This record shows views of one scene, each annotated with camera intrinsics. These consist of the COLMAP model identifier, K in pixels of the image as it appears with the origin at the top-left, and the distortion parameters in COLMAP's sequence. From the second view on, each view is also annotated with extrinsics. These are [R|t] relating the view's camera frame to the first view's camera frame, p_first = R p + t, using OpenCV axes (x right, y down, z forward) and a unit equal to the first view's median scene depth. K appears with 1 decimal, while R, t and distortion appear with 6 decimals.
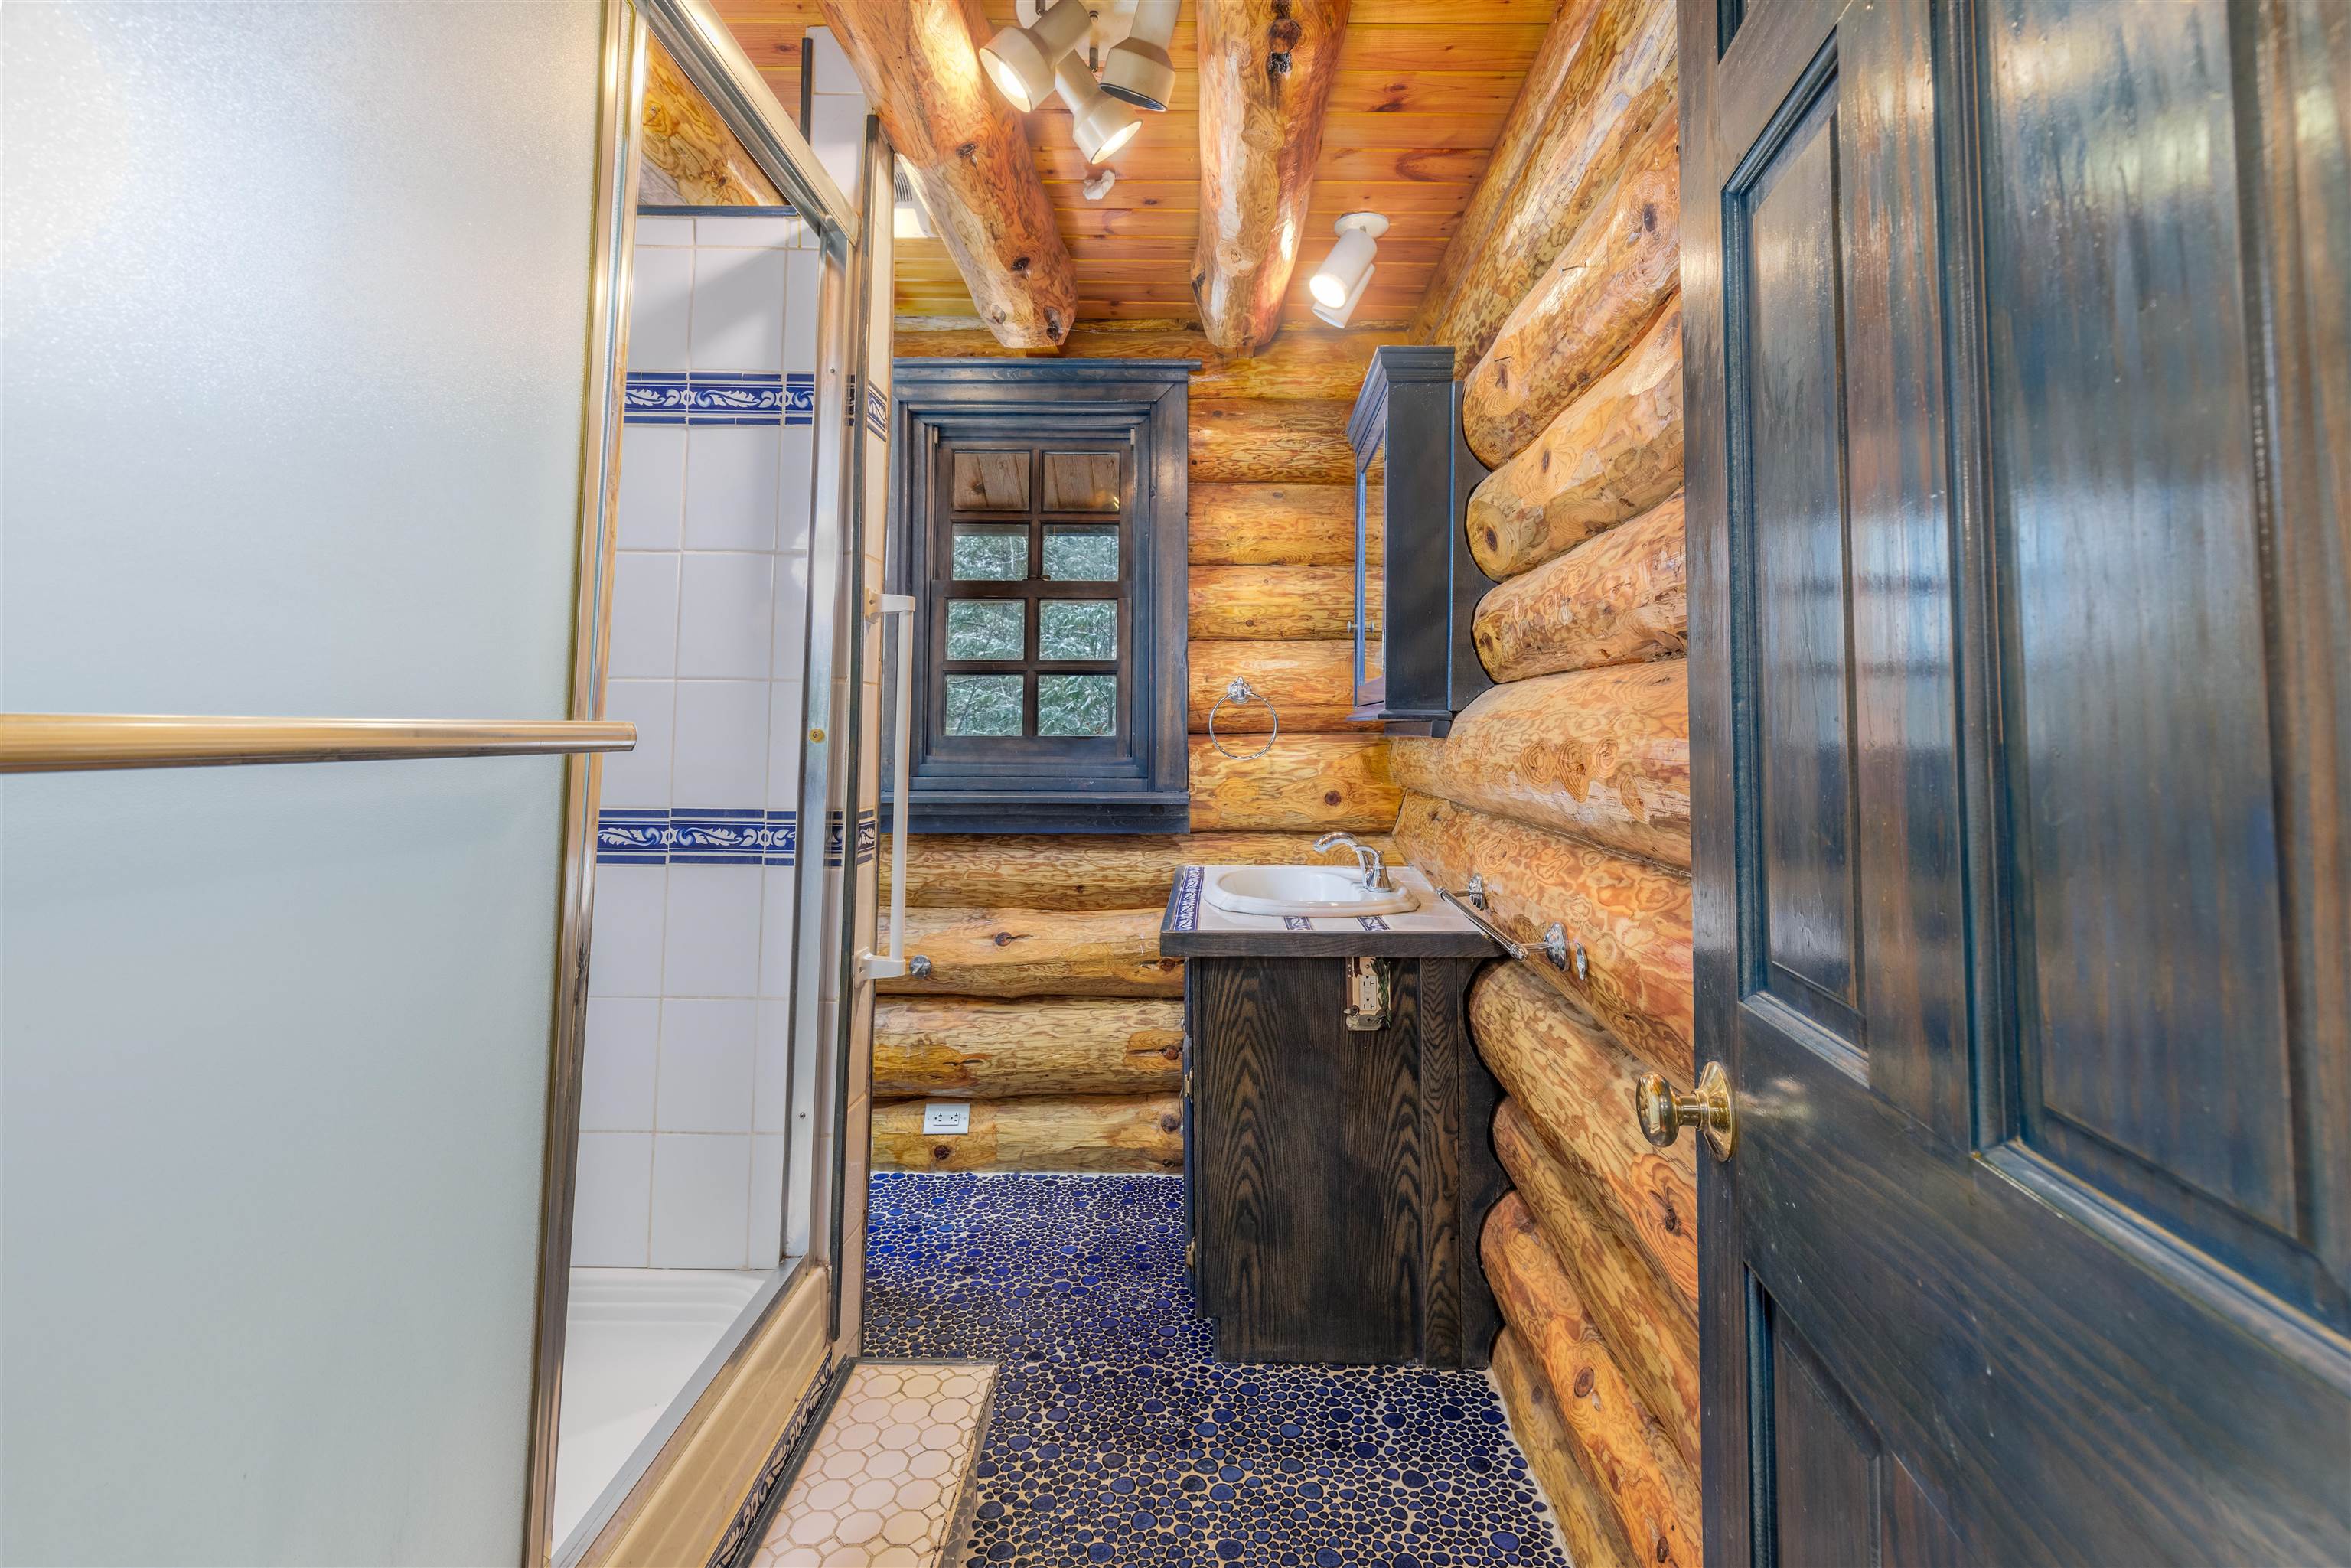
lens RADIAL K [[1105.0, 0, 1190.4], [0, 1105.0, 660.8], [0, 0, 1]] dist [0.006590, 0.000631]
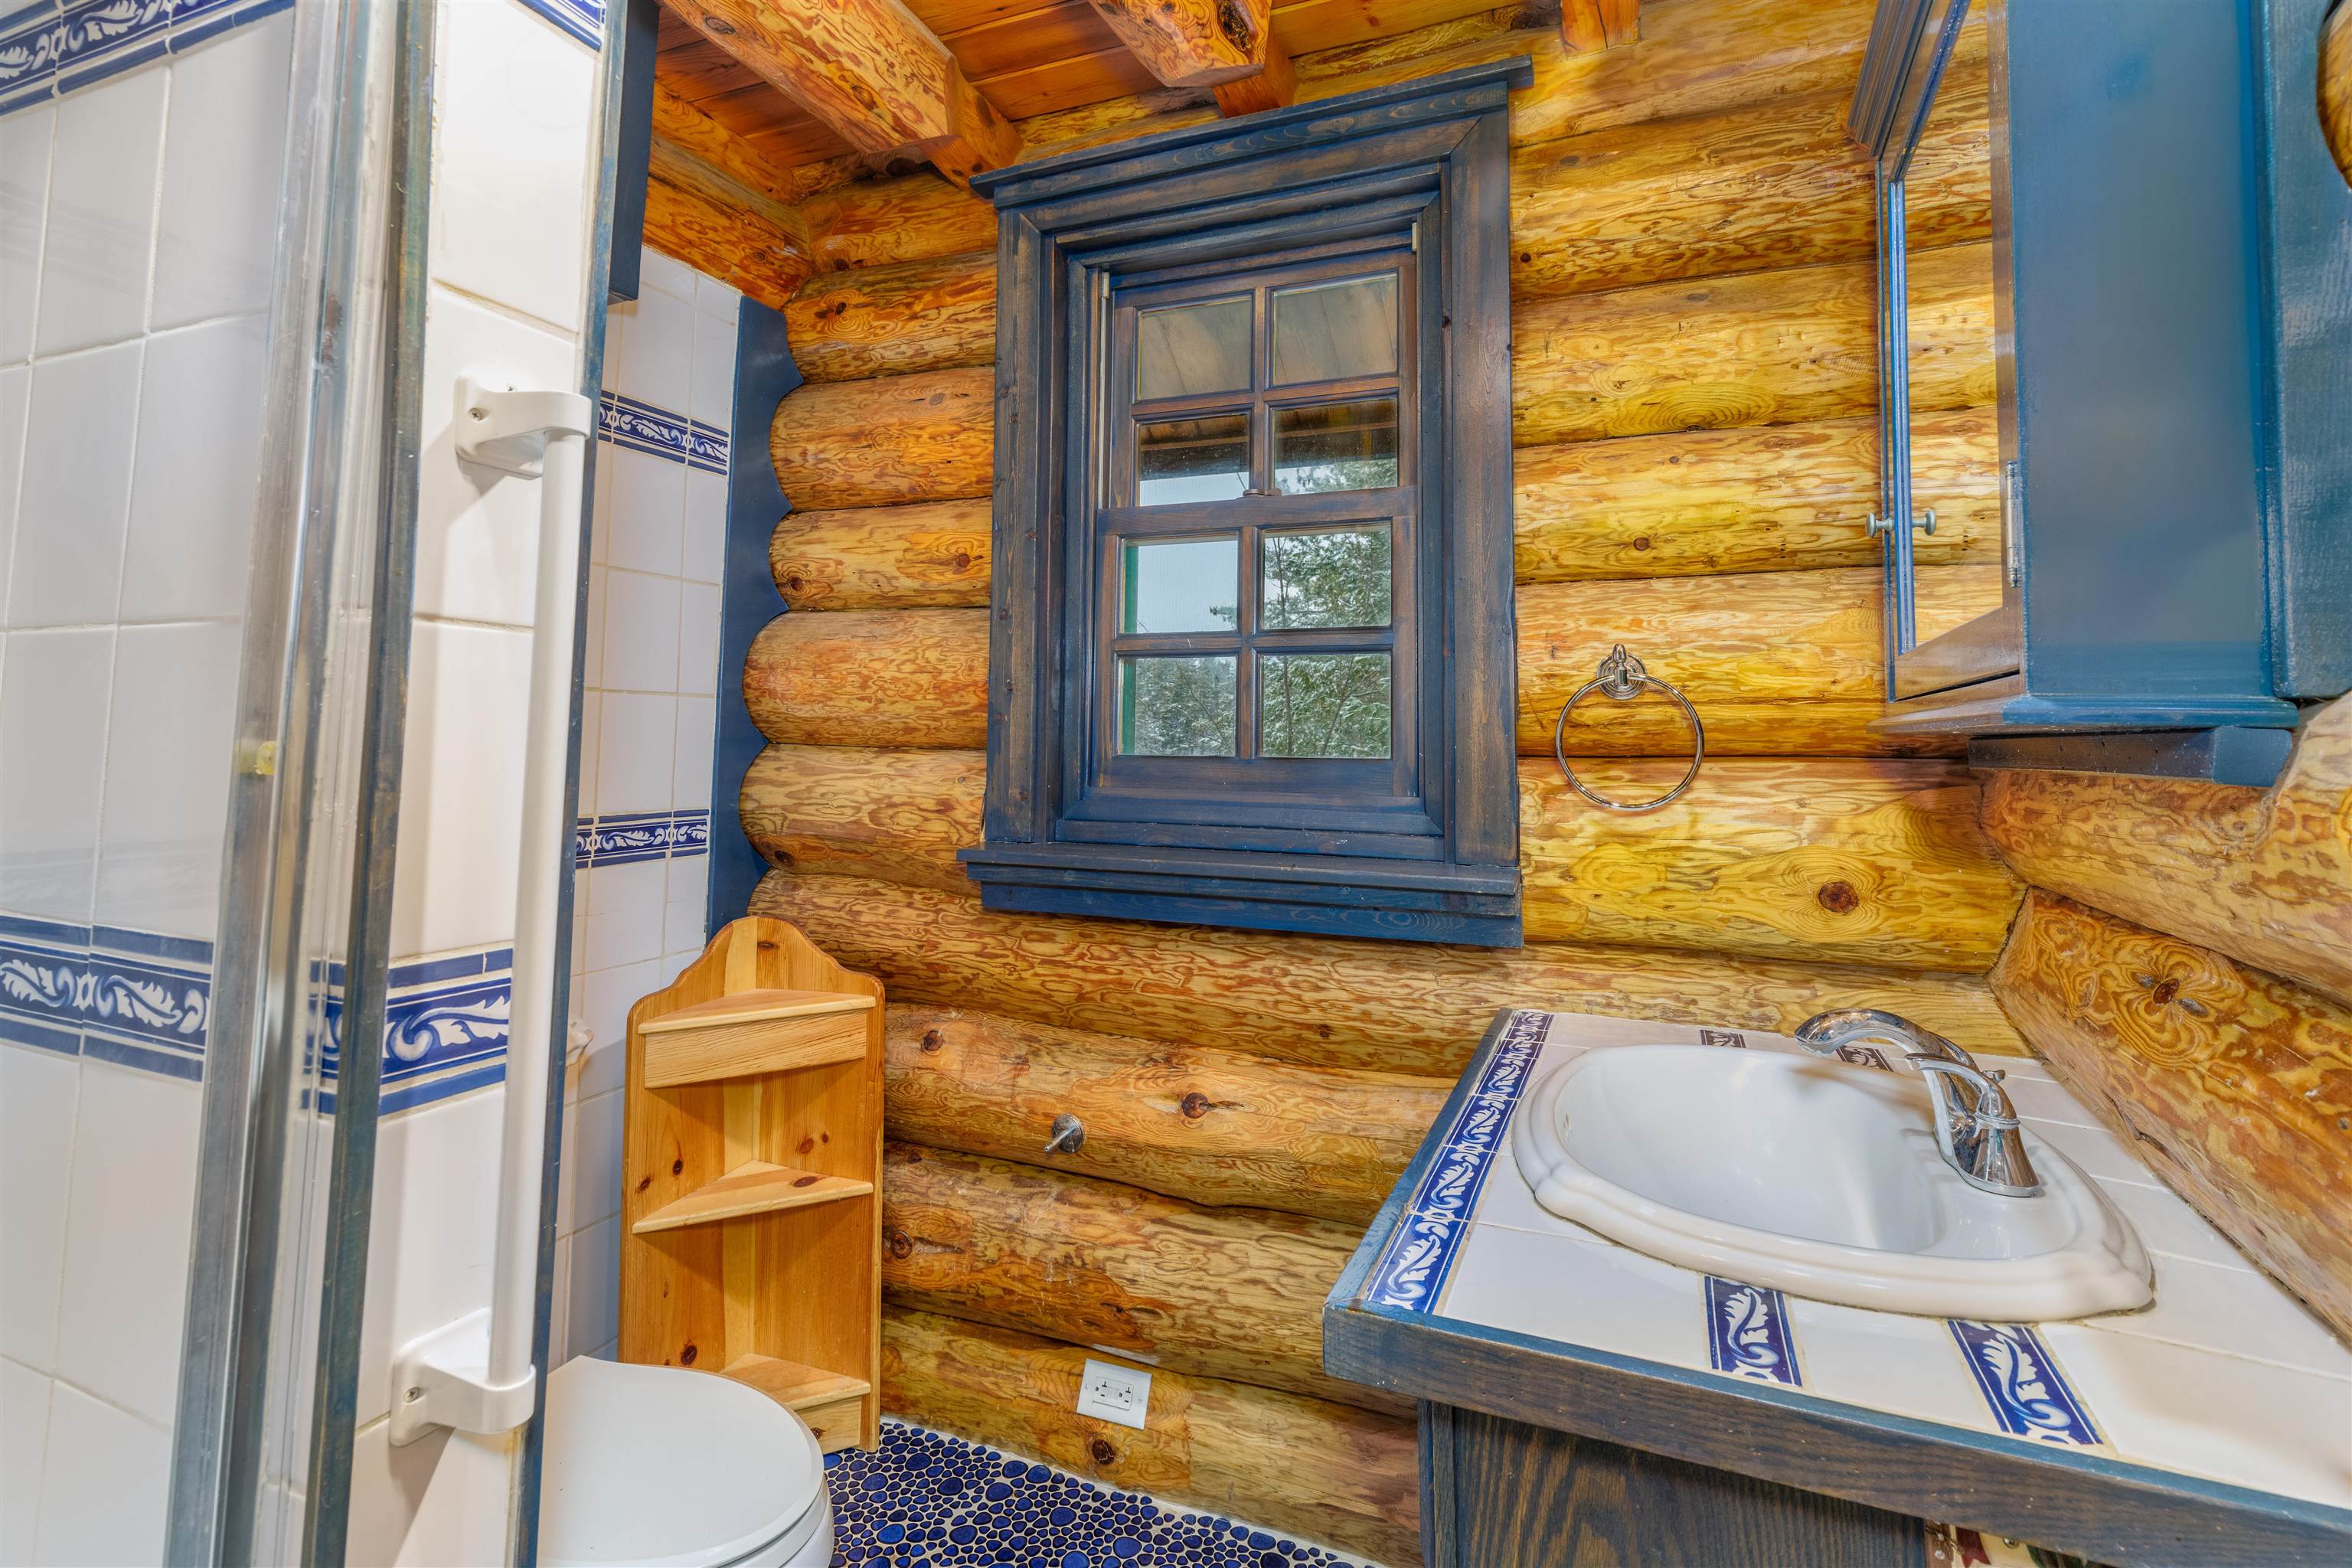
lens RADIAL K [[1109.2, 0, 1176.9], [0, 1109.2, 657.3], [0, 0, 1]] dist [0.006652, -0.000219]
pose [[0.923850, -0.022926, -0.382067, 0.051236], [0.016629, 0.999666, -0.019778, 0.026293], [0.382392, 0.011918, 0.923923, 0.446831]]
